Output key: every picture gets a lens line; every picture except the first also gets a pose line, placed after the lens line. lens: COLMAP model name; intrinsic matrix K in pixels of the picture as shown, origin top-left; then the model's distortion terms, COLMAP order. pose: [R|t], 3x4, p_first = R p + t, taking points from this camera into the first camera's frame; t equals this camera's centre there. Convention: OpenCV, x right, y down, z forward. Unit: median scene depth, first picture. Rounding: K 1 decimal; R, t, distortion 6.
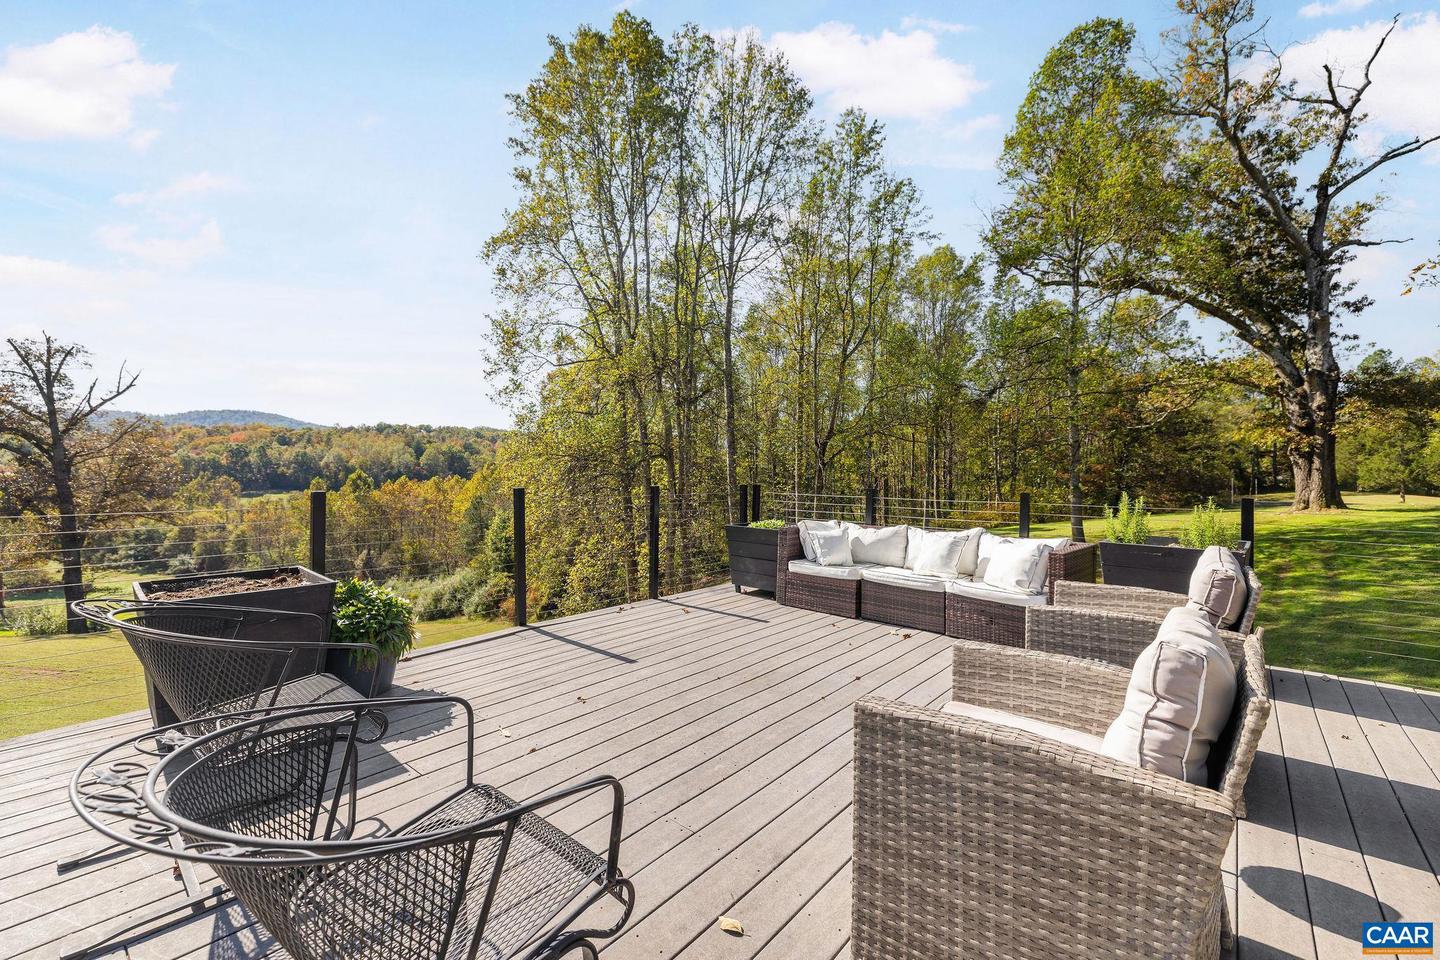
lens RADIAL K [[615.9, 0, 716.8], [0, 615.9, 473.6], [0, 0, 1]] dist [-0.011878, 0.005025]
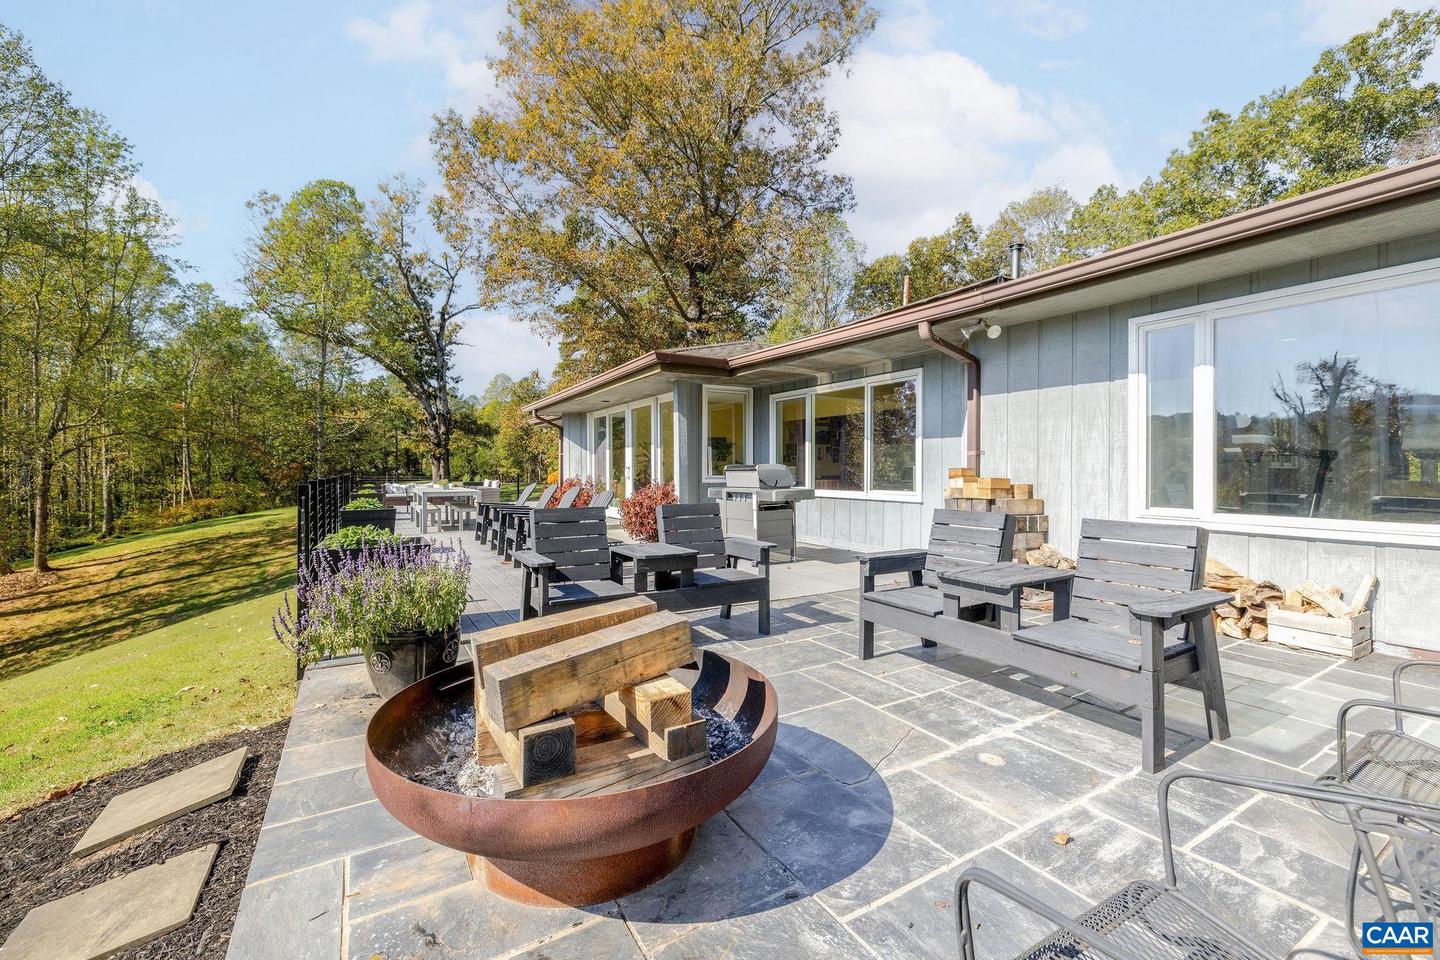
lens RADIAL K [[615.9, 0, 716.1], [0, 615.9, 475.8], [0, 0, 1]] dist [-0.011878, 0.005025]
pose [[0.324484, -0.014182, 0.945785, -0.503312], [0.002370, 0.999897, 0.014180, -0.002407], [-0.945888, -0.002360, 0.324484, -0.384007]]
